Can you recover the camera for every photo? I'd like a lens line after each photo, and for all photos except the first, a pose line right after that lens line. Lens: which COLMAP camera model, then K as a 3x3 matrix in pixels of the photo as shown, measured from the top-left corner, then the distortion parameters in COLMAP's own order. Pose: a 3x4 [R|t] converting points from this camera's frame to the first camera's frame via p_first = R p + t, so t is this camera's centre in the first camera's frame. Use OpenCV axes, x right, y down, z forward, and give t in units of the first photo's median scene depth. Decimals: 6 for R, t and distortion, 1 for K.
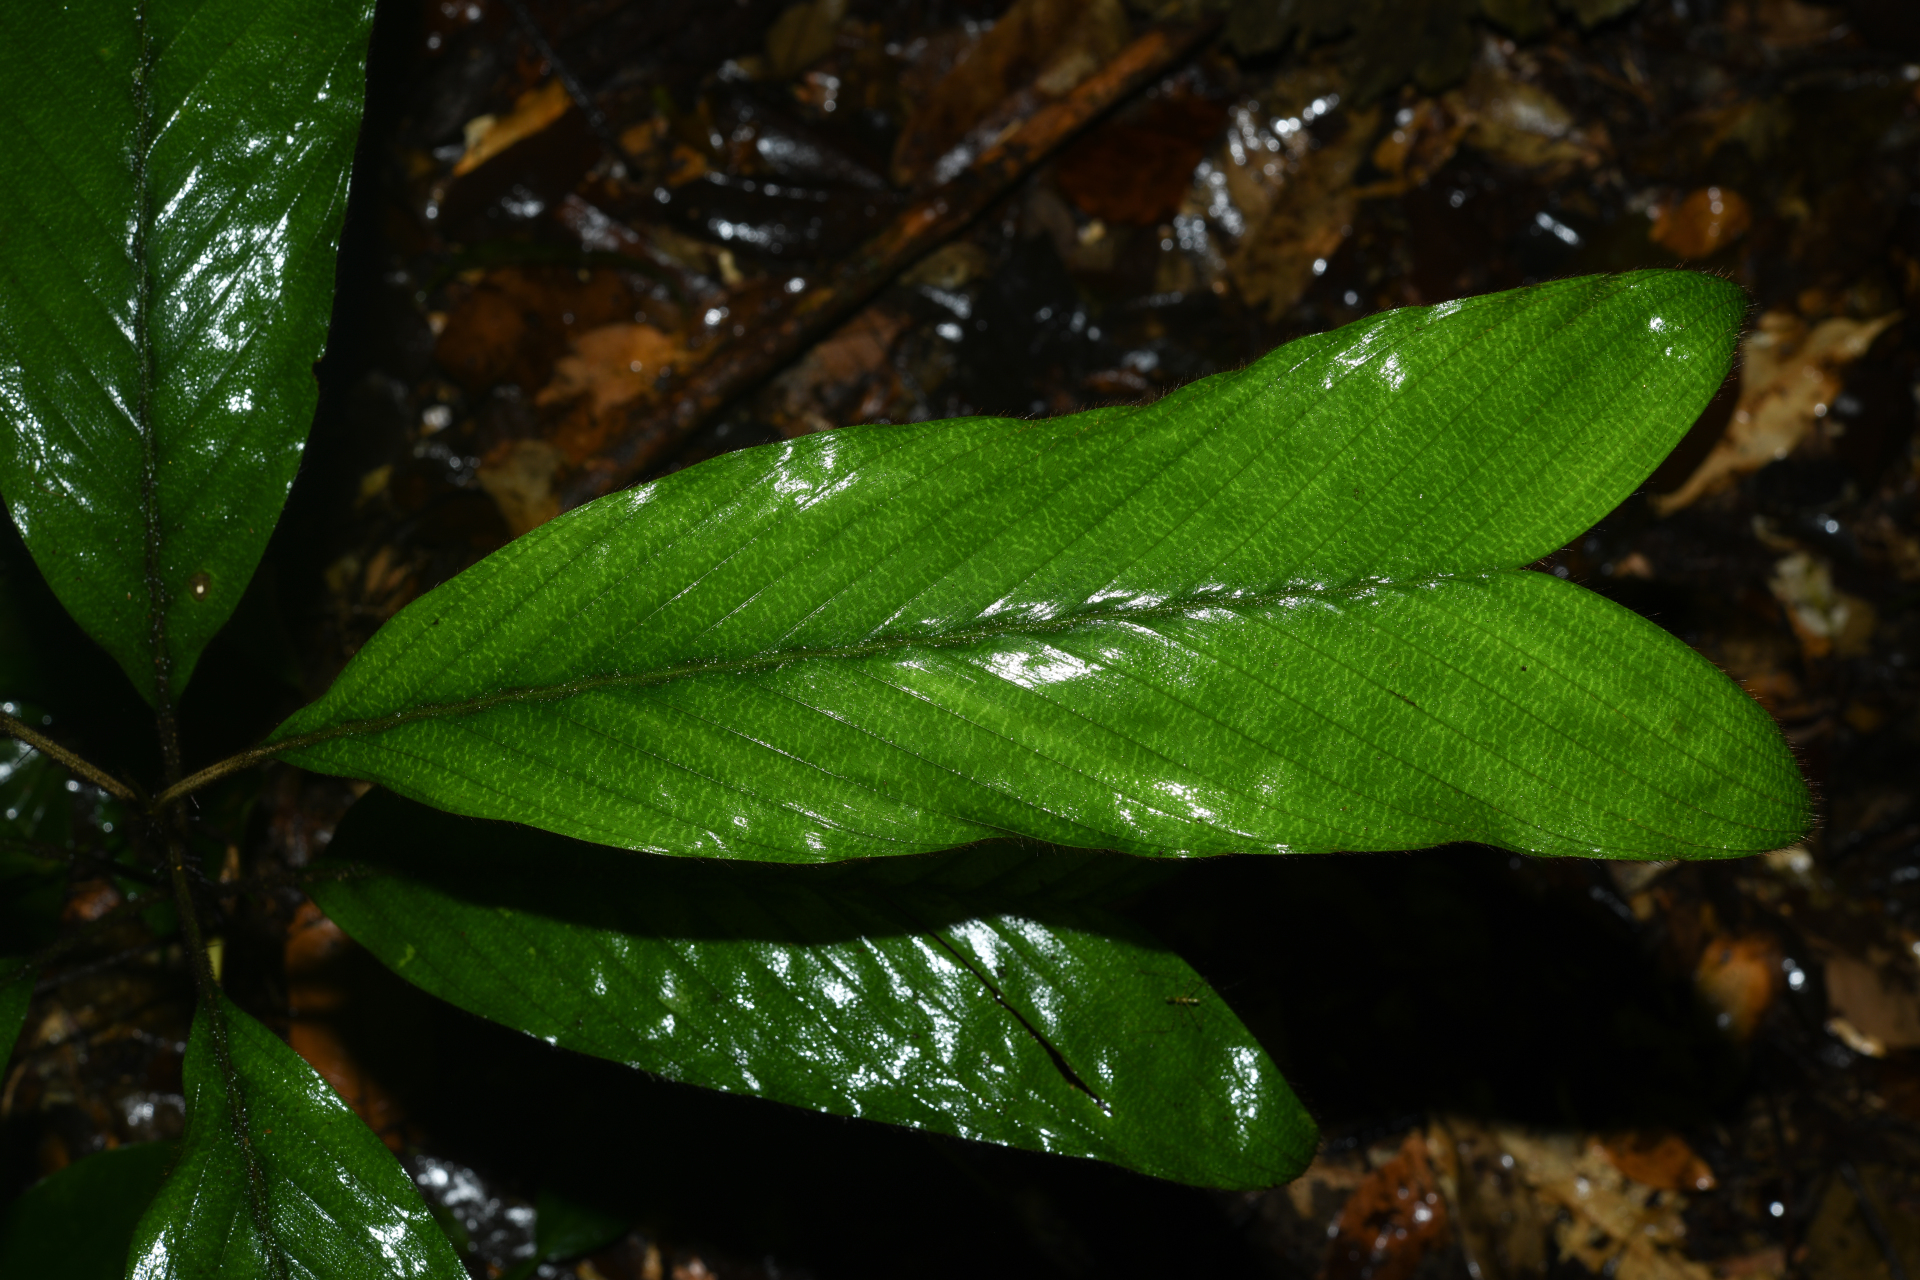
lens RADIAL K [[3403.7, 0, 996.0], [0, 3403.7, 640.2], [0, 0, 1]] dist [-0.059621, 0.373079]
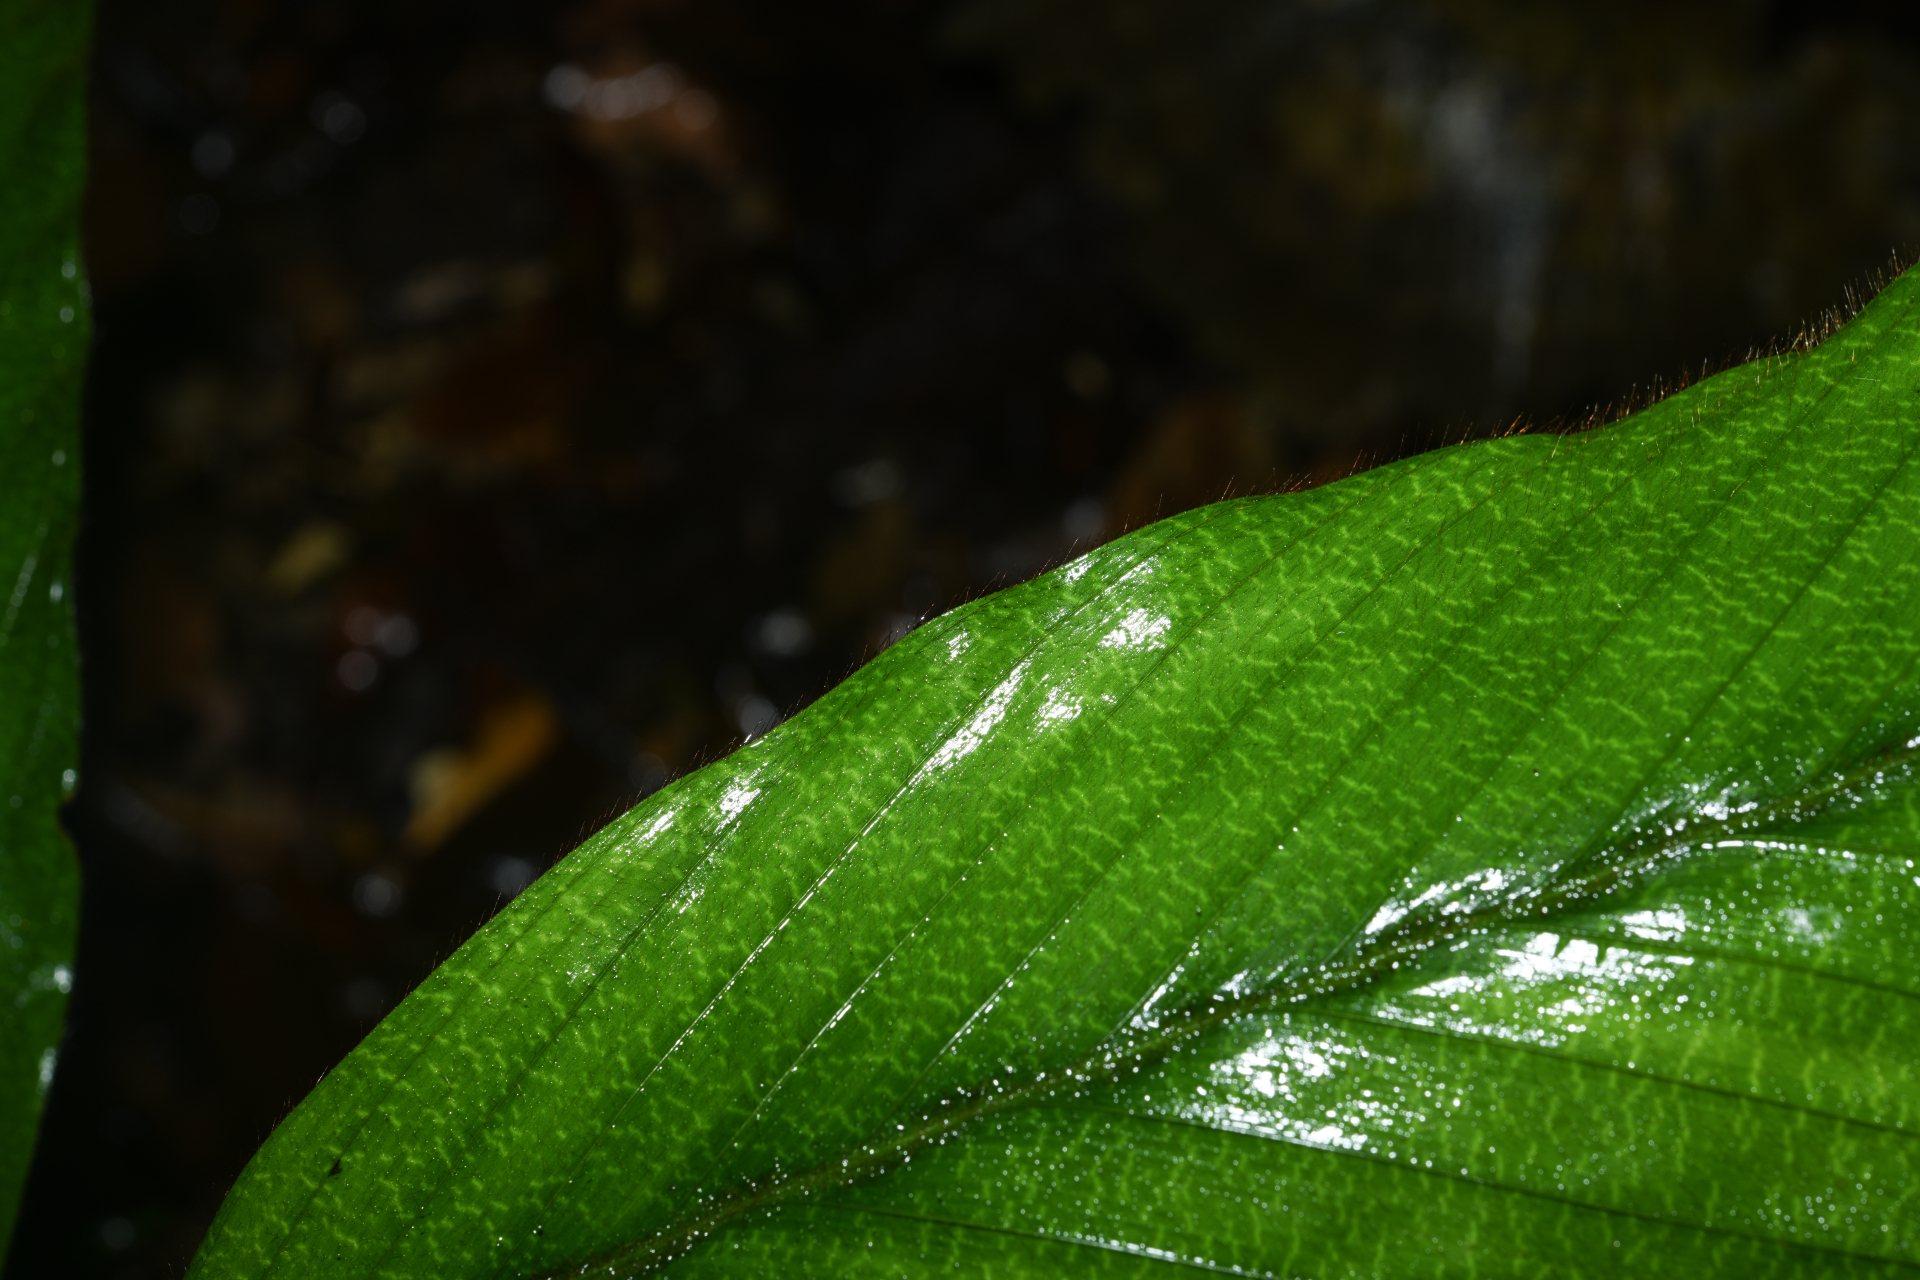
lens RADIAL K [[3403.7, 0, 996.0], [0, 3403.7, 640.2], [0, 0, 1]] dist [-0.059621, 0.373079]
pose [[0.975840, -0.218135, 0.012356, -0.076566], [0.213925, 0.942452, -0.256944, 0.059499], [0.044404, 0.253379, 0.966347, 0.586882]]
